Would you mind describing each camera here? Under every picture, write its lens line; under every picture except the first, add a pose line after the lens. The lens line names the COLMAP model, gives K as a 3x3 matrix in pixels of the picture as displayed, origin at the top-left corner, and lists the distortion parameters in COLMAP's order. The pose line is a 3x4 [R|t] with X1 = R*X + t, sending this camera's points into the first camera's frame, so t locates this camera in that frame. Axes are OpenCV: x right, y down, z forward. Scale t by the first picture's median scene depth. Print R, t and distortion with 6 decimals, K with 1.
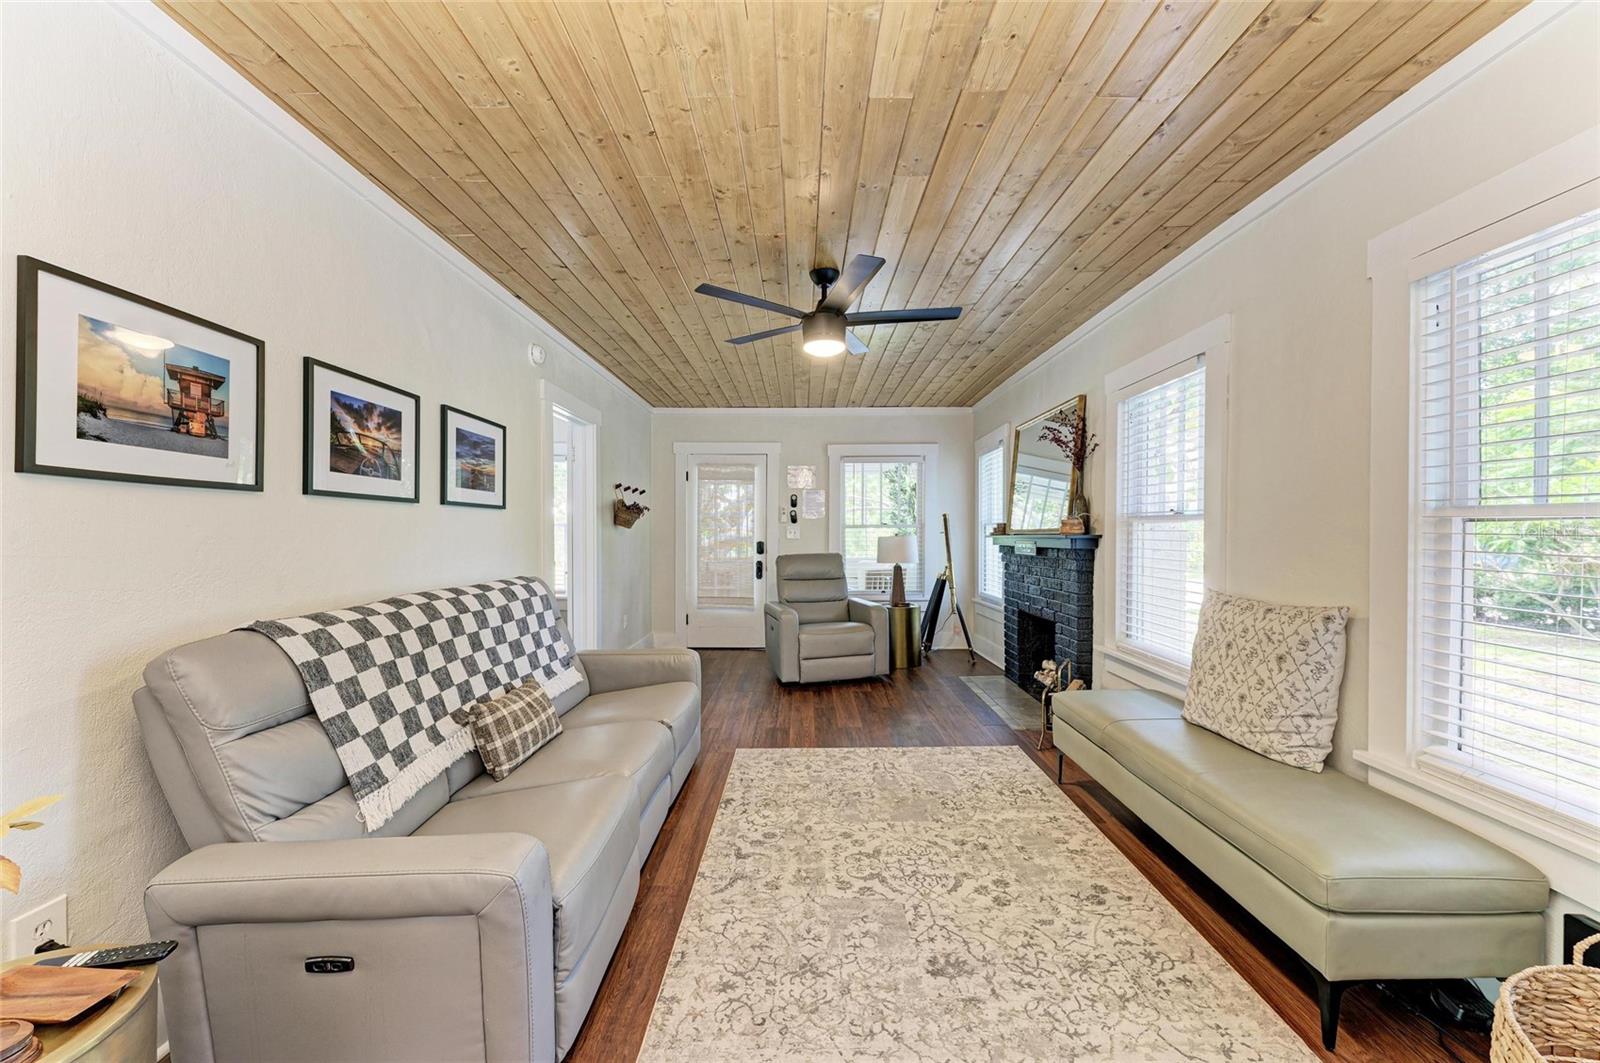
lens RADIAL K [[601.4, 0, 806.0], [0, 601.4, 536.9], [0, 0, 1]] dist [0.008715, -0.000218]
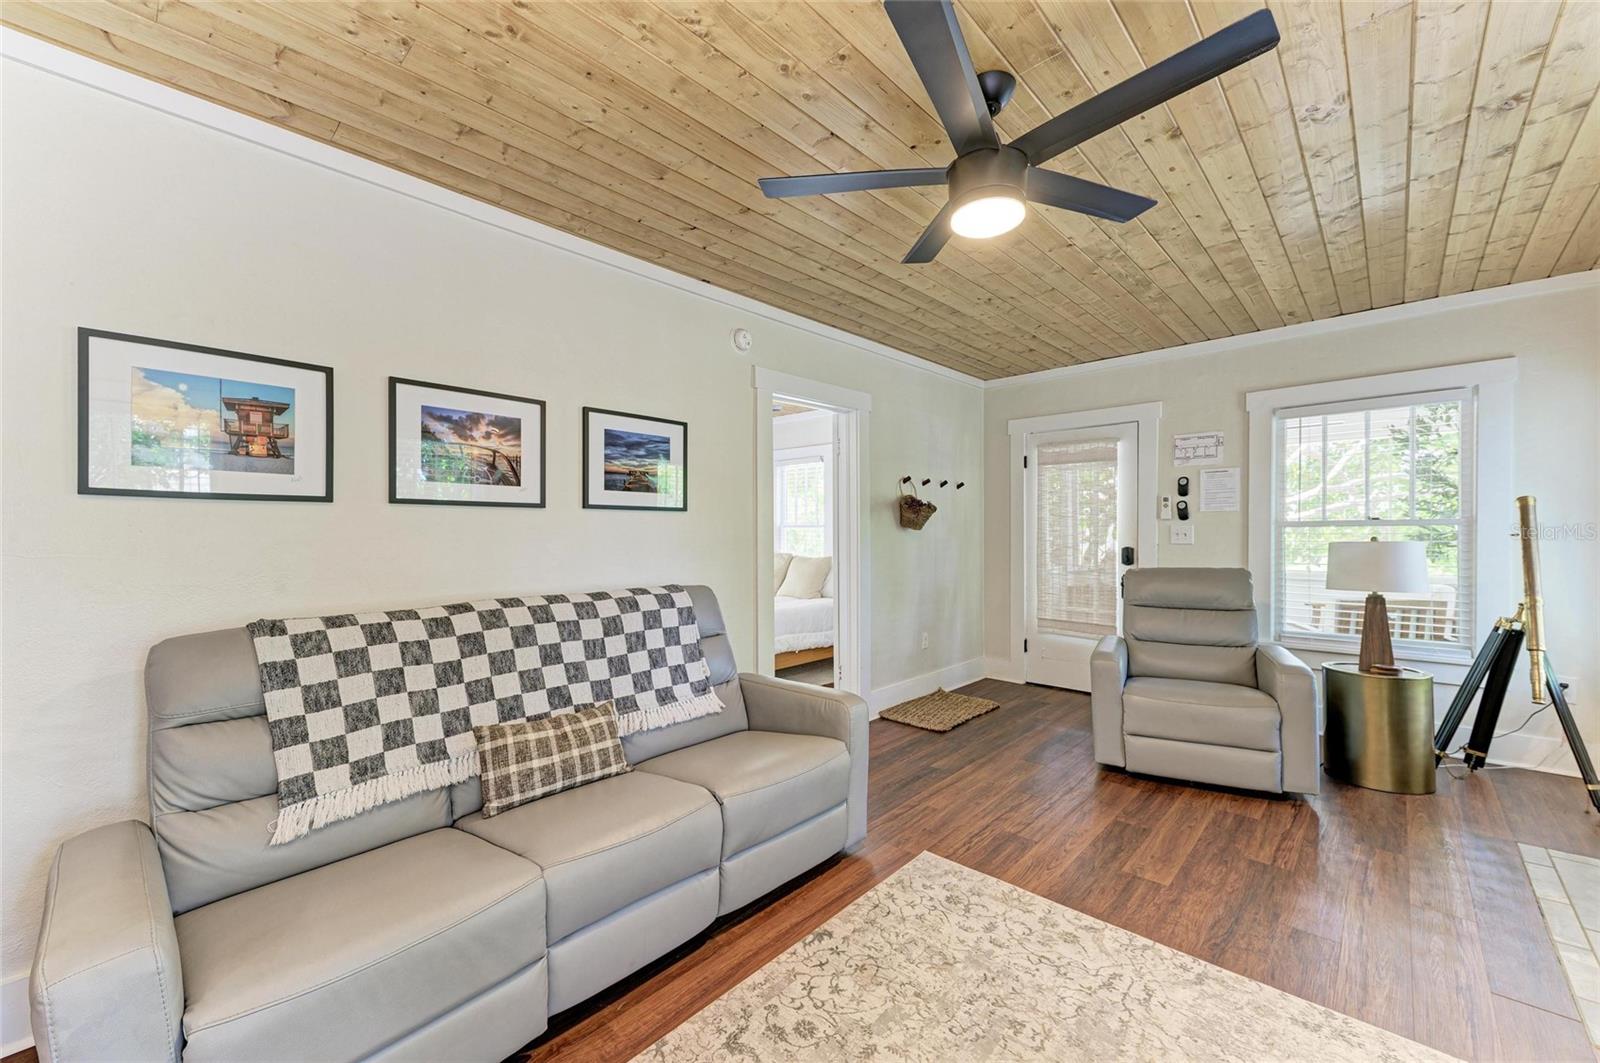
lens RADIAL K [[629.0, 0, 800.3], [0, 629.0, 536.5], [0, 0, 1]] dist [0.012157, -0.000039]
pose [[0.727660, -0.000045, -0.685938, 0.378523], [-0.001439, 0.999998, -0.001592, -0.007240], [0.685936, 0.002145, 0.727658, 0.521987]]
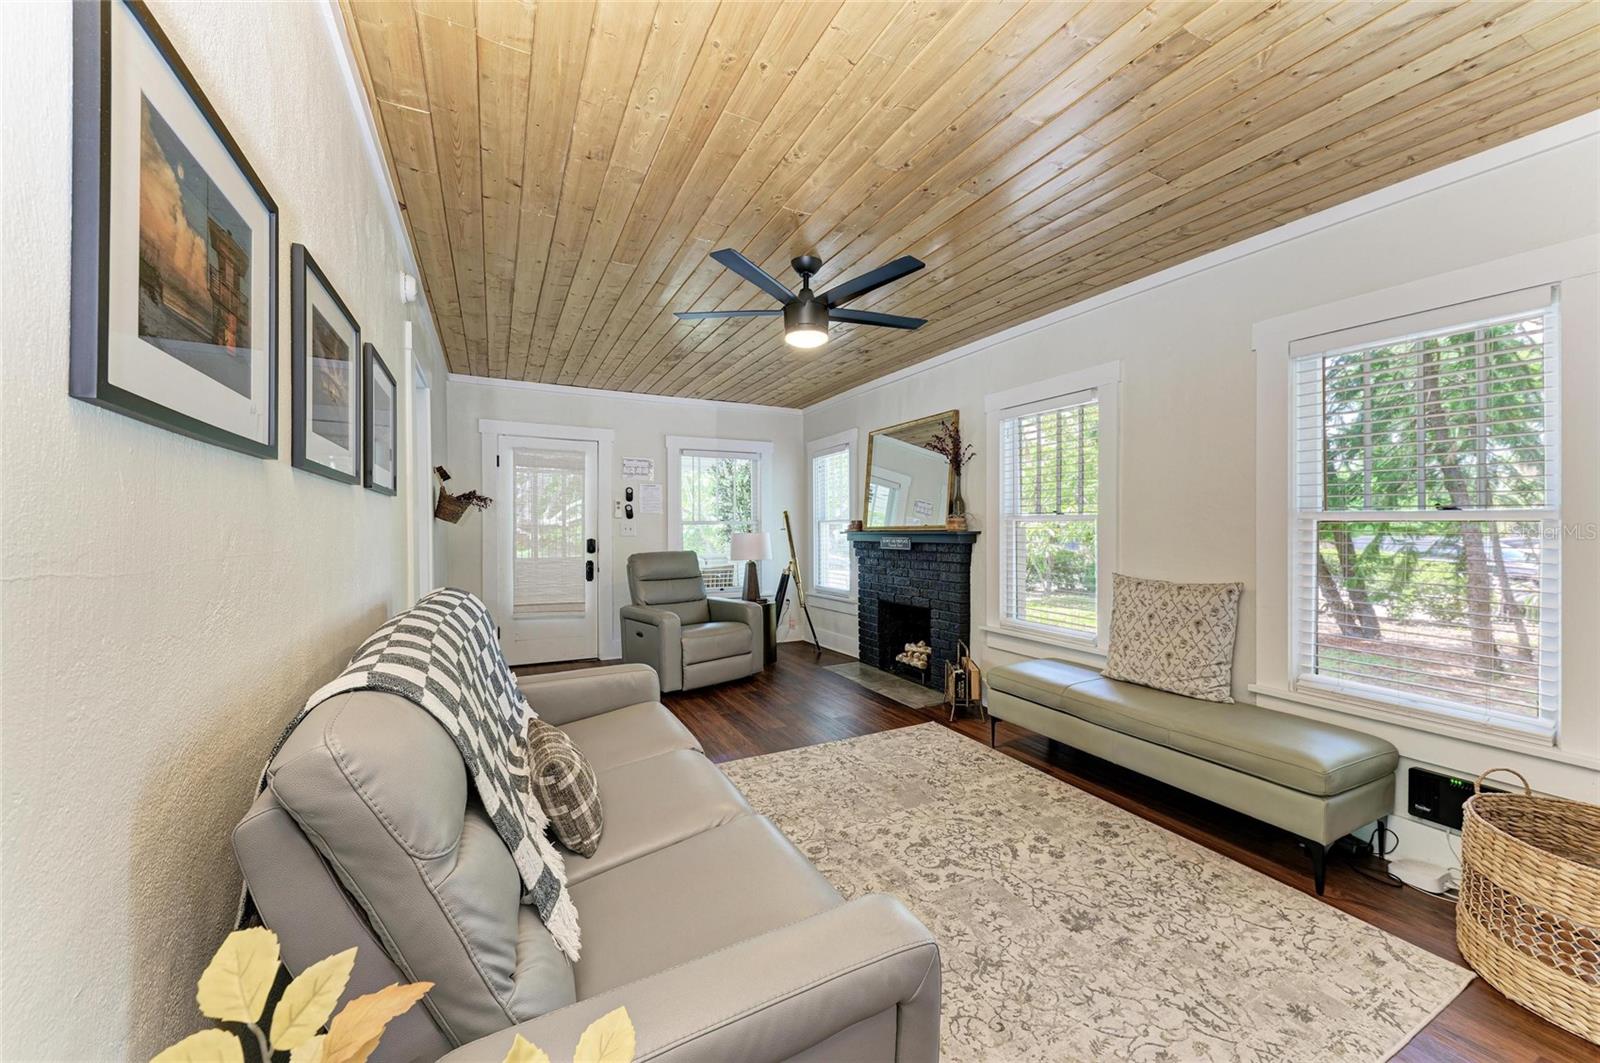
lens RADIAL K [[601.0, 0, 804.2], [0, 601.0, 532.2], [0, 0, 1]] dist [0.010565, -0.000100]
pose [[0.891080, -0.001120, 0.453845, -0.501037], [0.002014, 0.999997, -0.001485, -0.000790], [-0.453842, 0.002237, 0.891079, 0.165437]]
